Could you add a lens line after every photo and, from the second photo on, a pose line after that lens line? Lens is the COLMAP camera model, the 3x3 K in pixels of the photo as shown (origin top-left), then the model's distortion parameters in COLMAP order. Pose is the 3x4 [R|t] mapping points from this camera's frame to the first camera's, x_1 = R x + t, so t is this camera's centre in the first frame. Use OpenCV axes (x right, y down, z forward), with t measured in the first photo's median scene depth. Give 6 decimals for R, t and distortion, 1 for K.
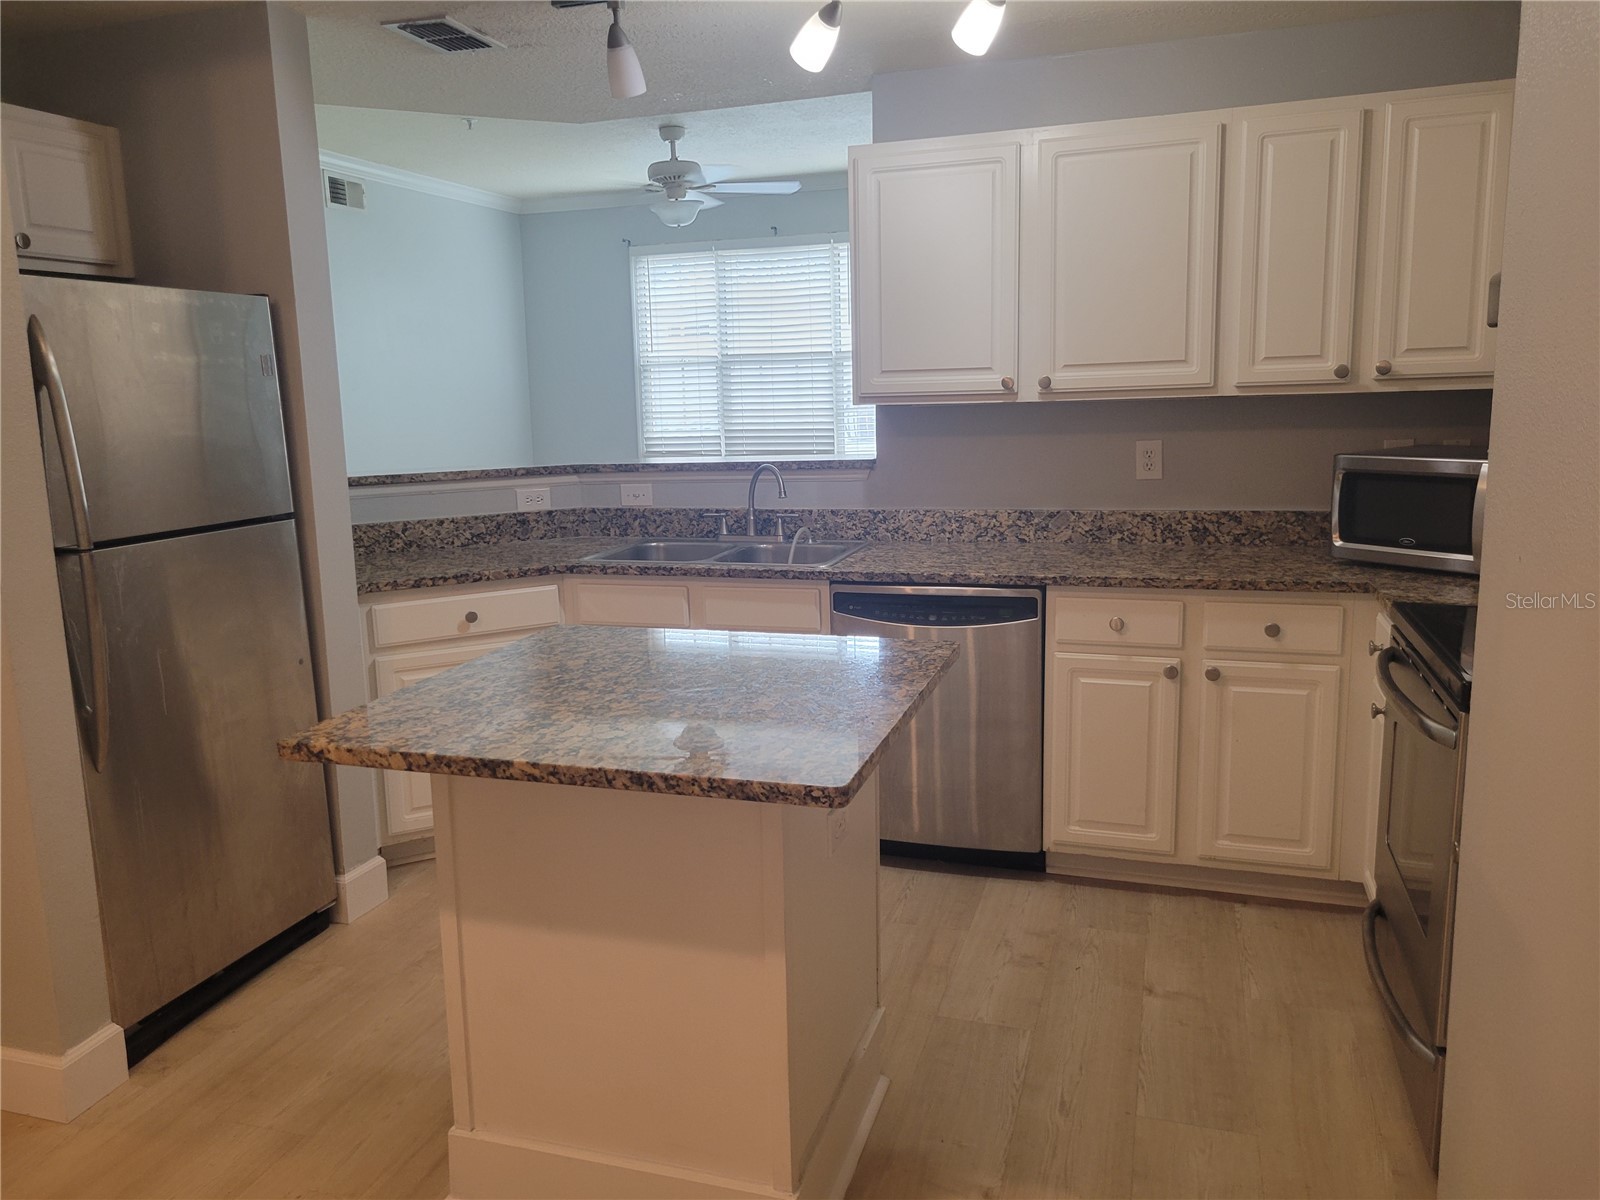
lens RADIAL K [[1198.8, 0, 796.6], [0, 1198.8, 616.9], [0, 0, 1]] dist [-0.007229, -0.006082]
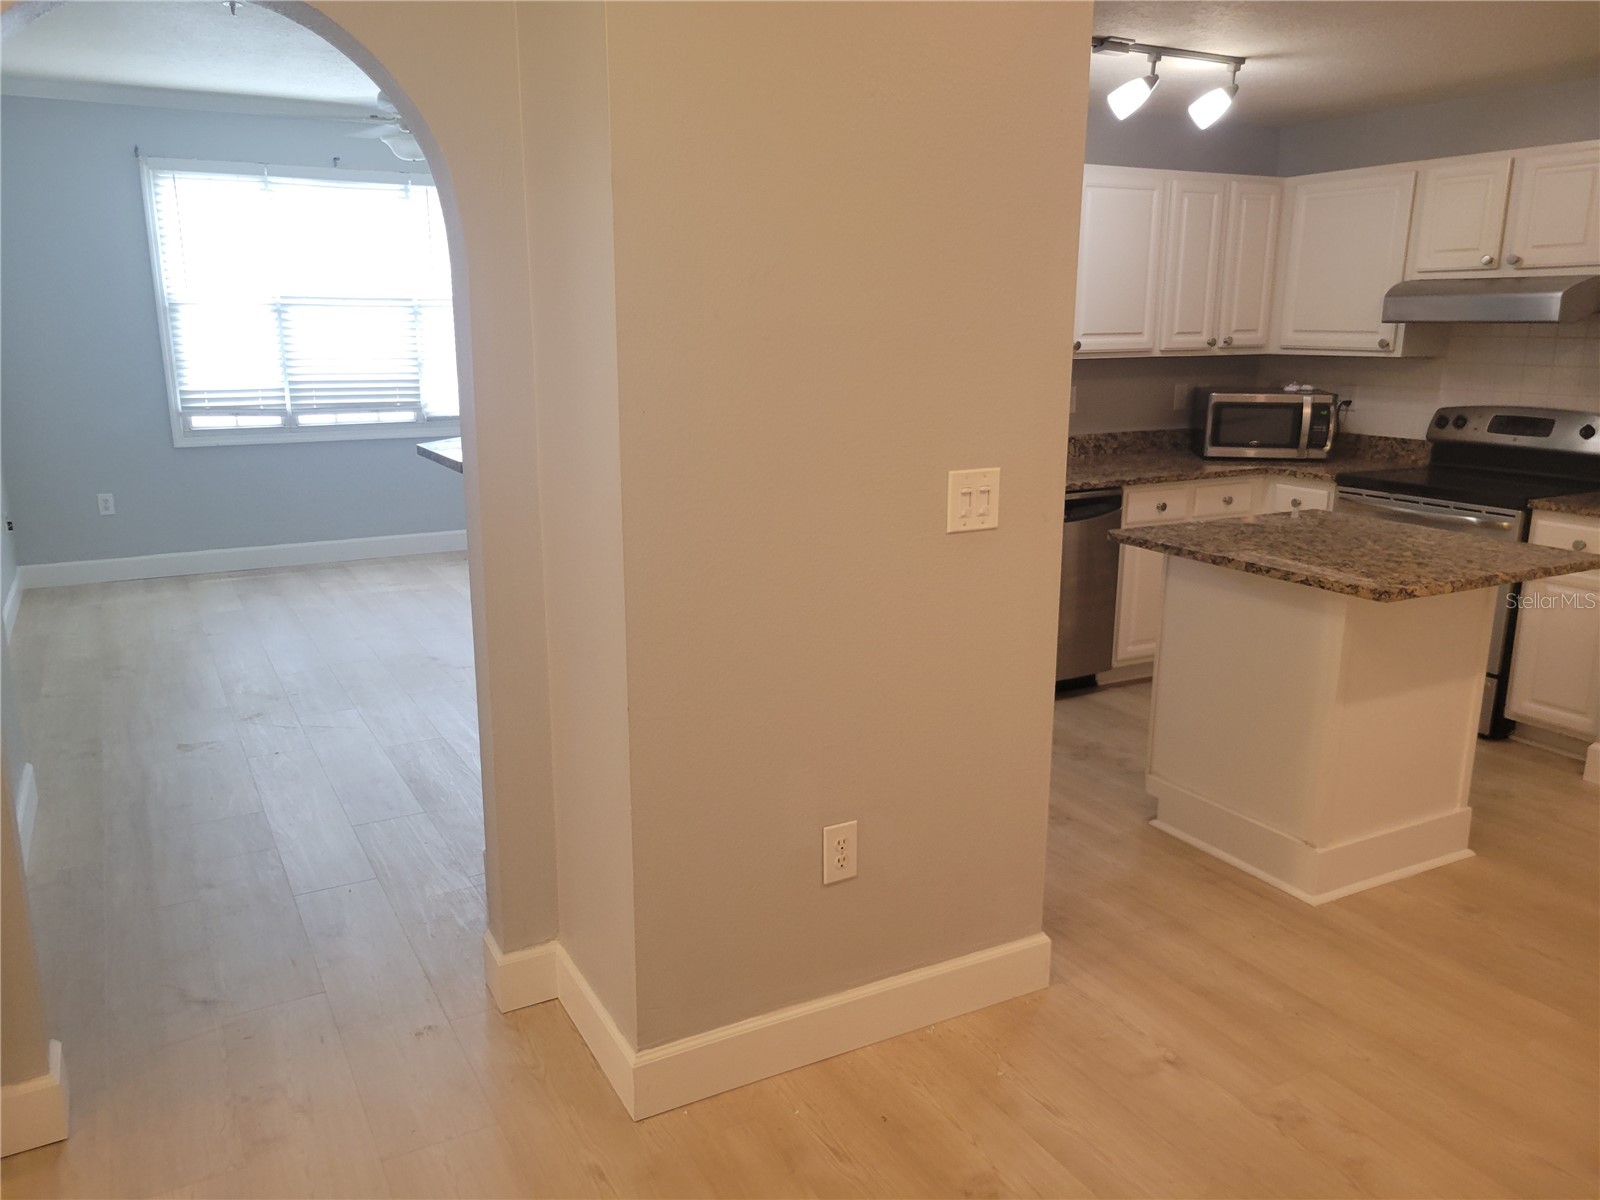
lens RADIAL K [[1185.8, 0, 796.7], [0, 1185.8, 603.9], [0, 0, 1]] dist [0.038704, -0.031466]
pose [[0.689856, -0.140977, 0.710088, -1.105952], [0.117121, 0.989668, 0.082700, -0.049421], [-0.714410, 0.026115, 0.699240, 0.258916]]
